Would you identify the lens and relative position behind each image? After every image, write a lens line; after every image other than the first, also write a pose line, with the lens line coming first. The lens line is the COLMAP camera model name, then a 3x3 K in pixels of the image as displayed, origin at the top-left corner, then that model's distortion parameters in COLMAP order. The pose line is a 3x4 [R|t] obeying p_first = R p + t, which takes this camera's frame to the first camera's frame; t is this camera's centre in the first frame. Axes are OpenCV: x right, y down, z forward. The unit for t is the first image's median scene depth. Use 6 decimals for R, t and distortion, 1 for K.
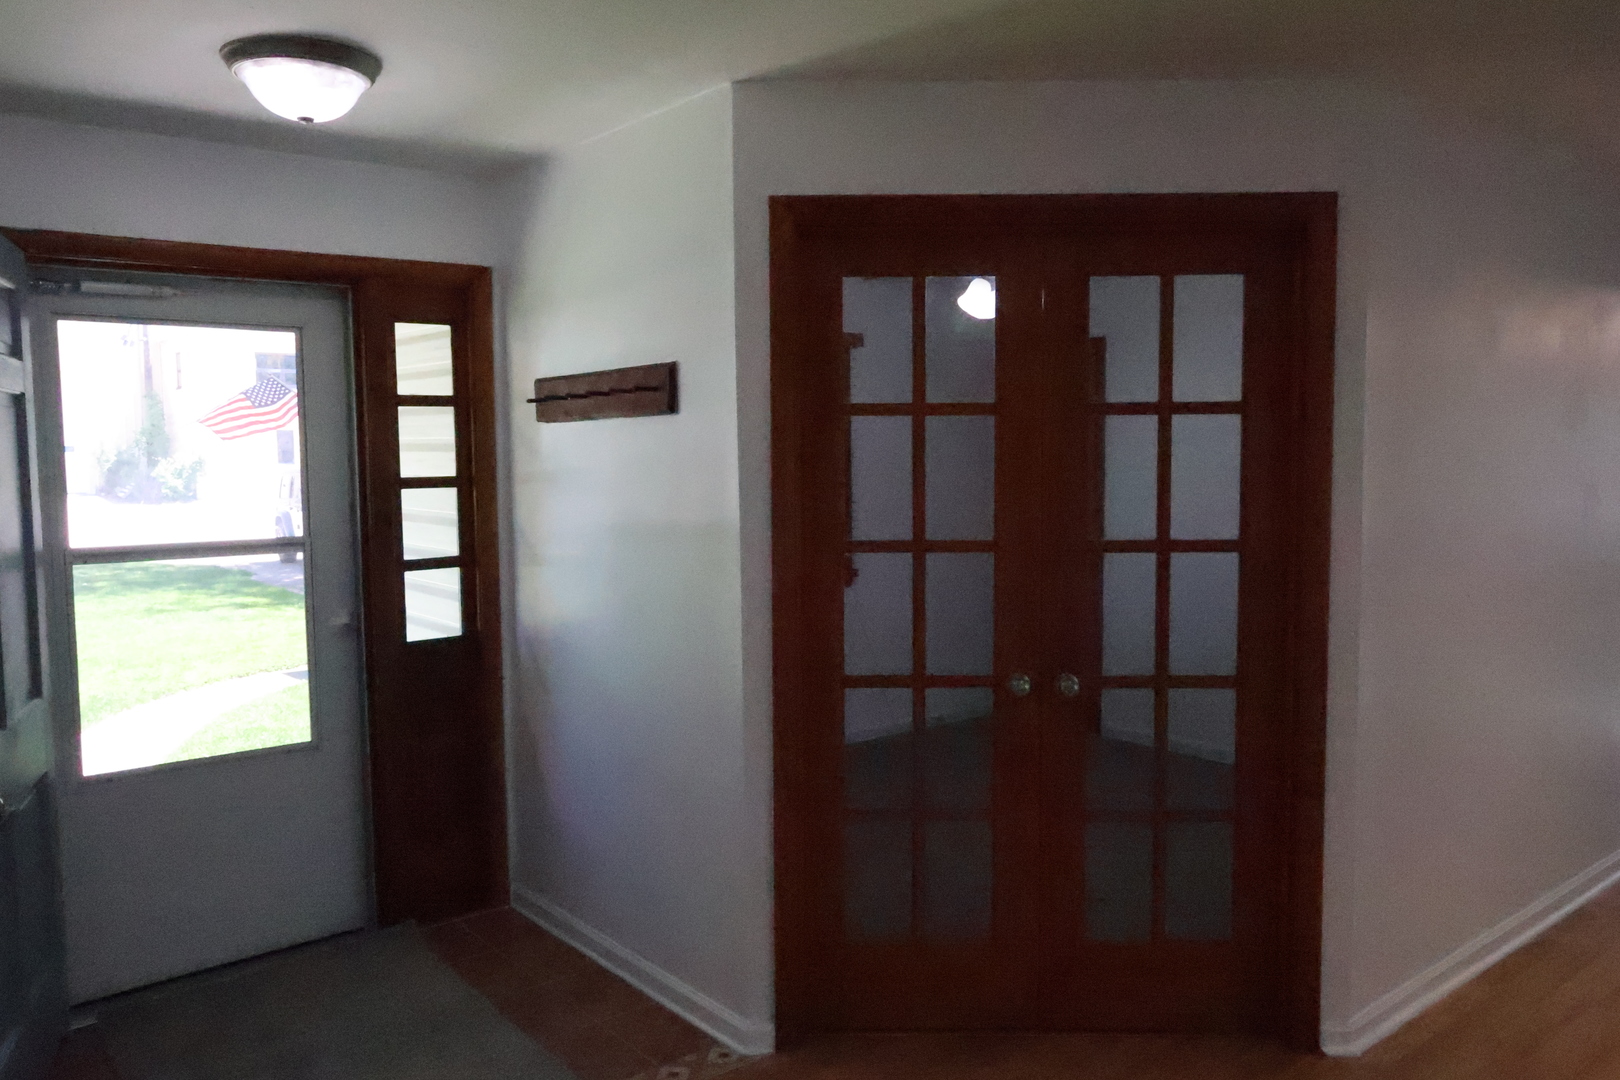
lens RADIAL K [[1208.1, 0, 808.2], [0, 1208.1, 537.9], [0, 0, 1]] dist [-0.000665, 0.001922]
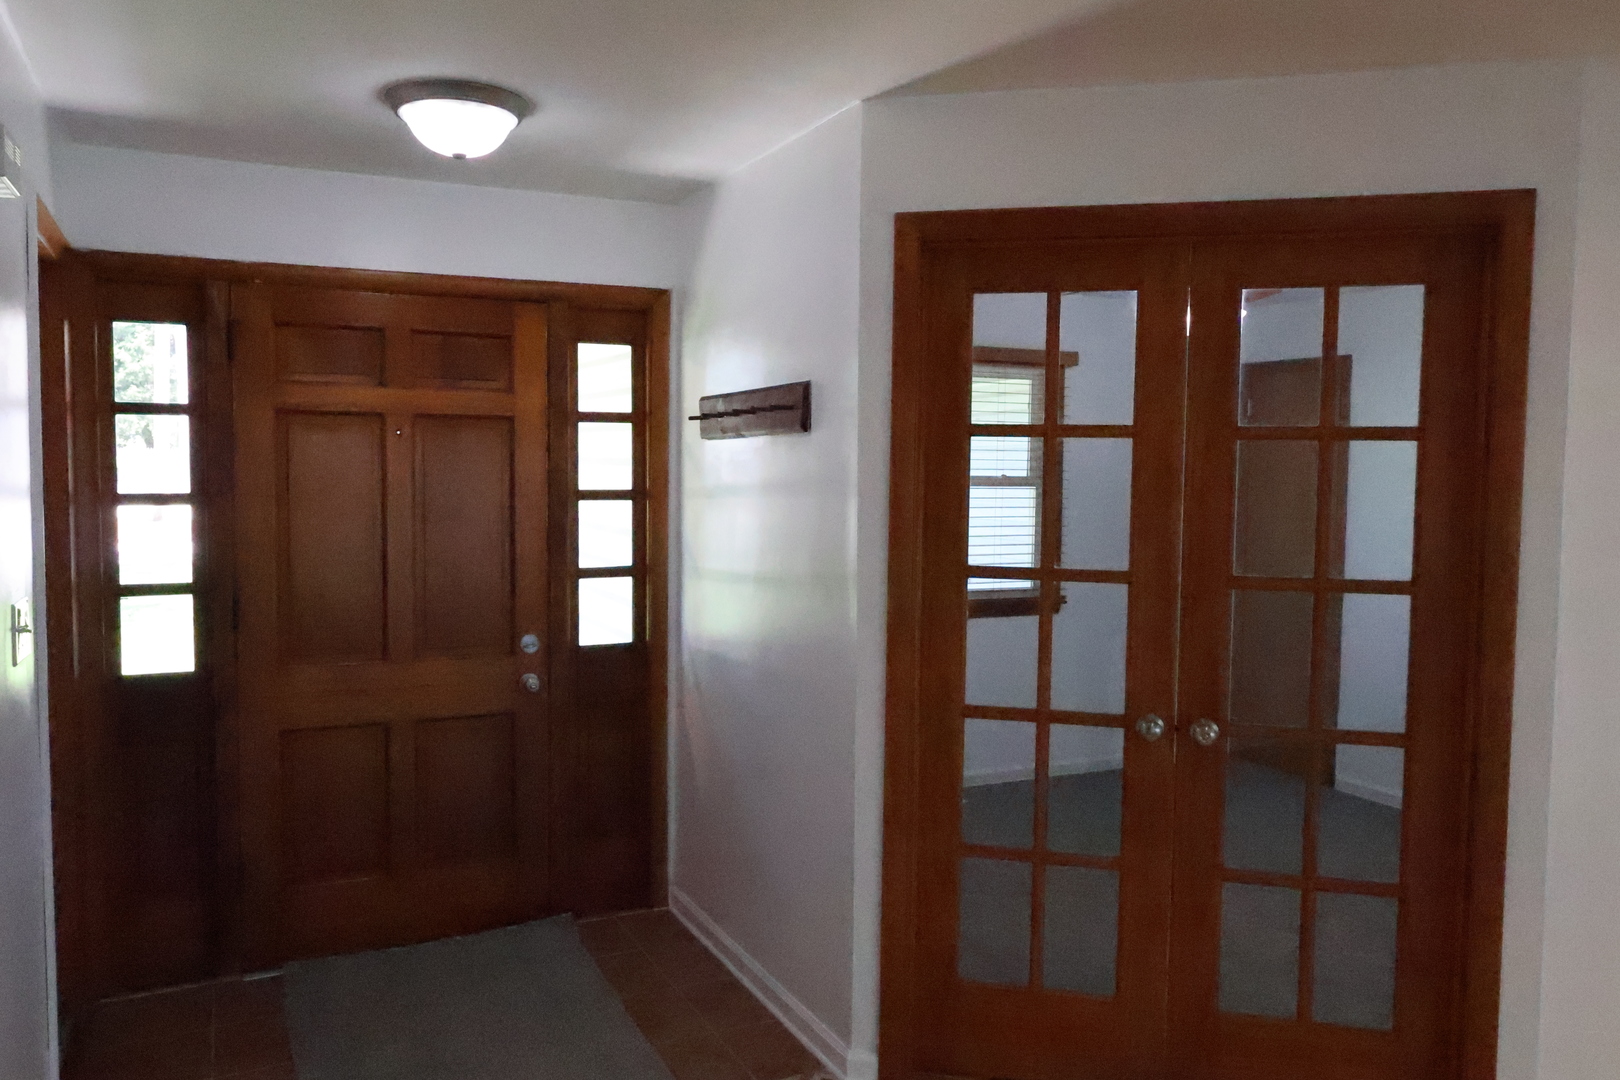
lens RADIAL K [[1208.1, 0, 806.1], [0, 1208.1, 541.8], [0, 0, 1]] dist [-0.000665, 0.001922]
pose [[0.970350, 0.033600, -0.239359, 0.130302], [-0.036260, 0.999320, -0.006717, -0.005515], [0.238971, 0.015197, 0.970908, 0.028938]]
